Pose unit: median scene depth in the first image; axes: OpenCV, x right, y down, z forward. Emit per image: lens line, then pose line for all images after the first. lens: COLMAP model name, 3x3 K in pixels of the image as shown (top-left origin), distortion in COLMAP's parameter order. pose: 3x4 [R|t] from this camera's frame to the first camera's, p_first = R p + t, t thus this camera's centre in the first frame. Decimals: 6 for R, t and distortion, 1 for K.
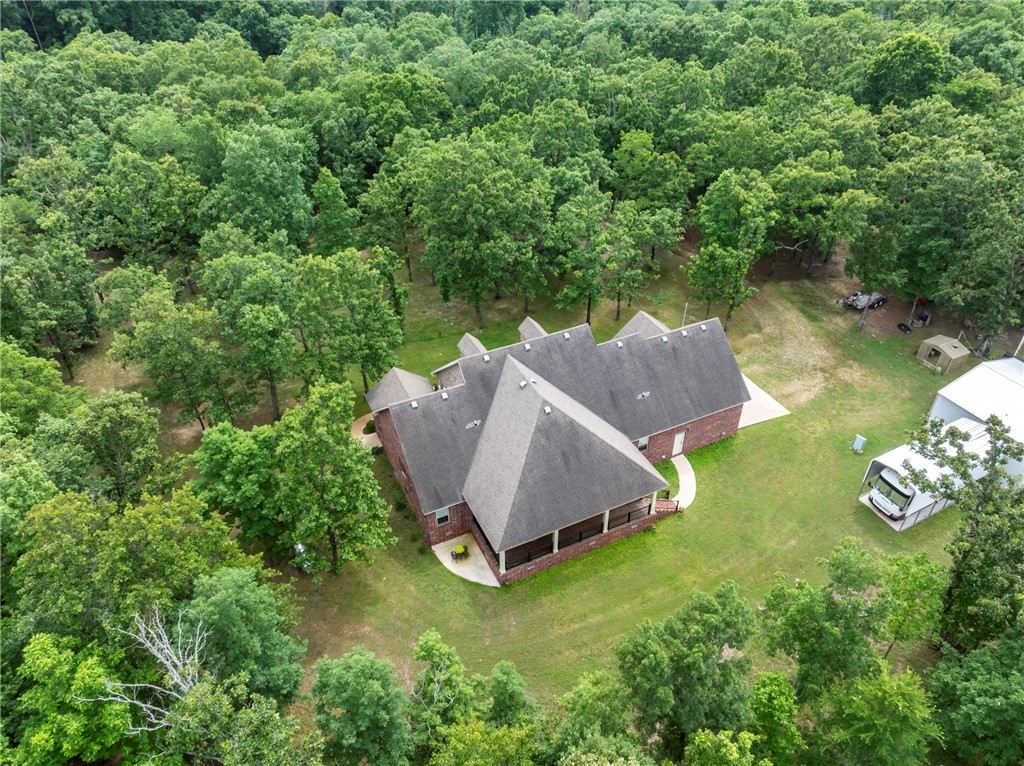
lens RADIAL K [[711.9, 0, 515.8], [0, 711.9, 382.6], [0, 0, 1]] dist [-0.022262, 0.009762]
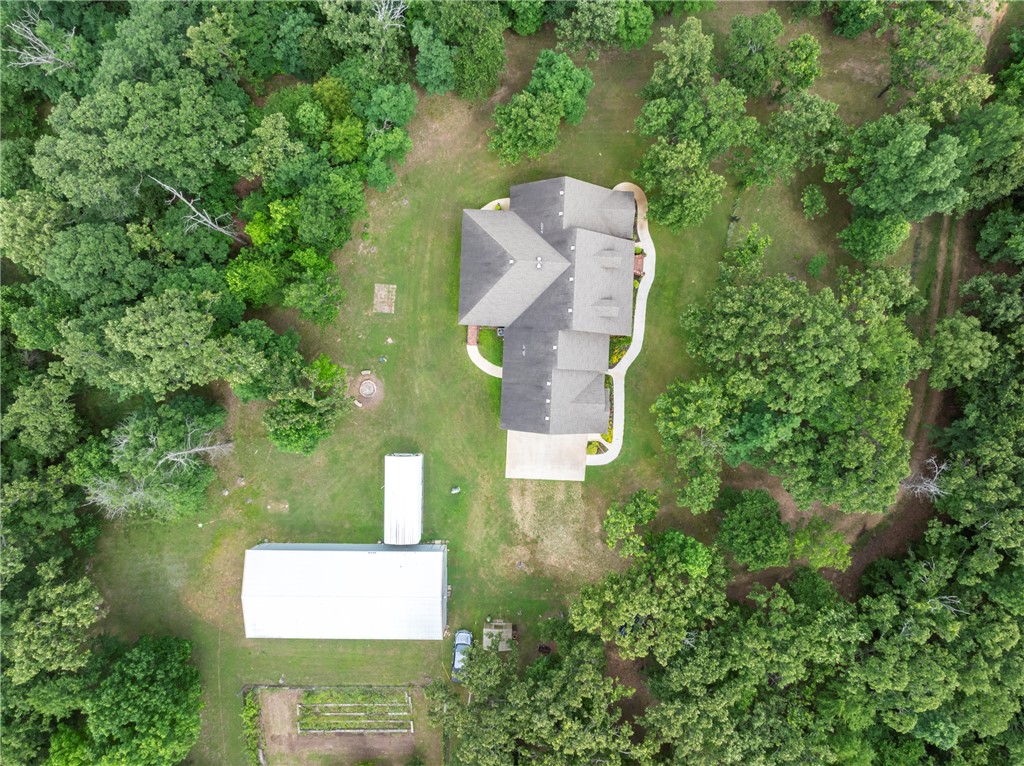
lens RADIAL K [[711.9, 0, 515.8], [0, 711.9, 382.6], [0, 0, 1]] dist [-0.022262, 0.009762]
pose [[-0.470923, 0.882123, 0.009500, 0.224021], [-0.536760, -0.295064, 0.790459, -1.108142], [0.700085, 0.367146, 0.612441, 0.114339]]
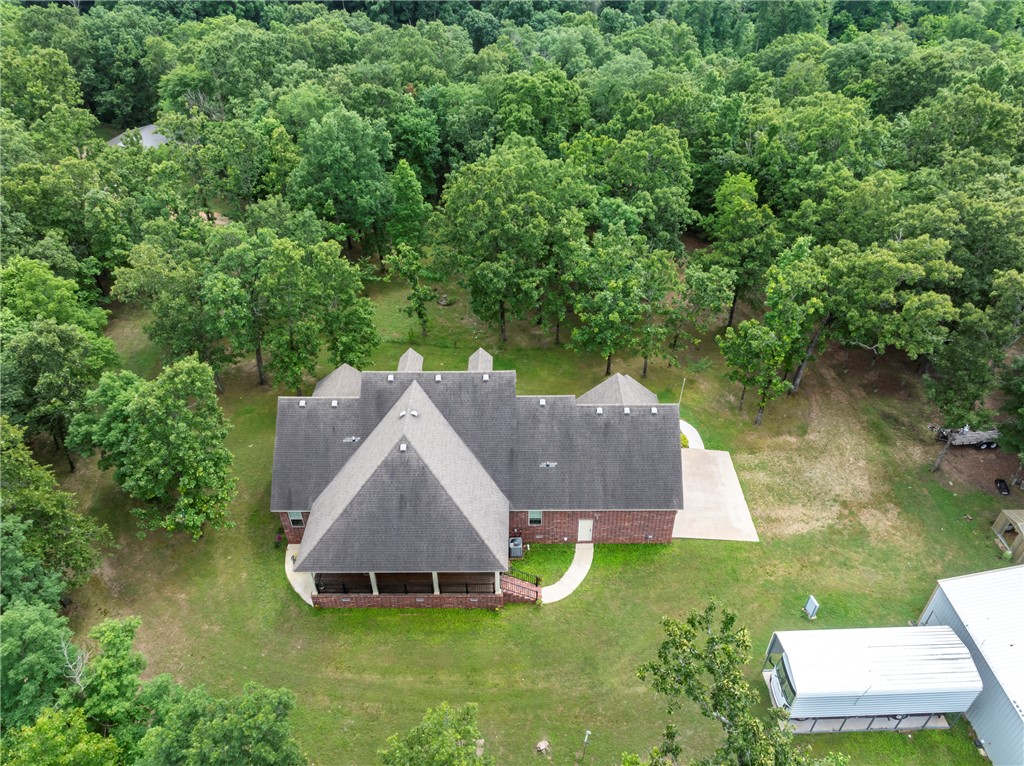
lens RADIAL K [[711.9, 0, 515.8], [0, 711.9, 382.6], [0, 0, 1]] dist [-0.022262, 0.009762]
pose [[0.900226, 0.262631, -0.347300, 0.410400], [-0.262627, 0.963702, 0.048010, -0.109228], [0.347303, 0.047991, 0.936524, 0.143634]]
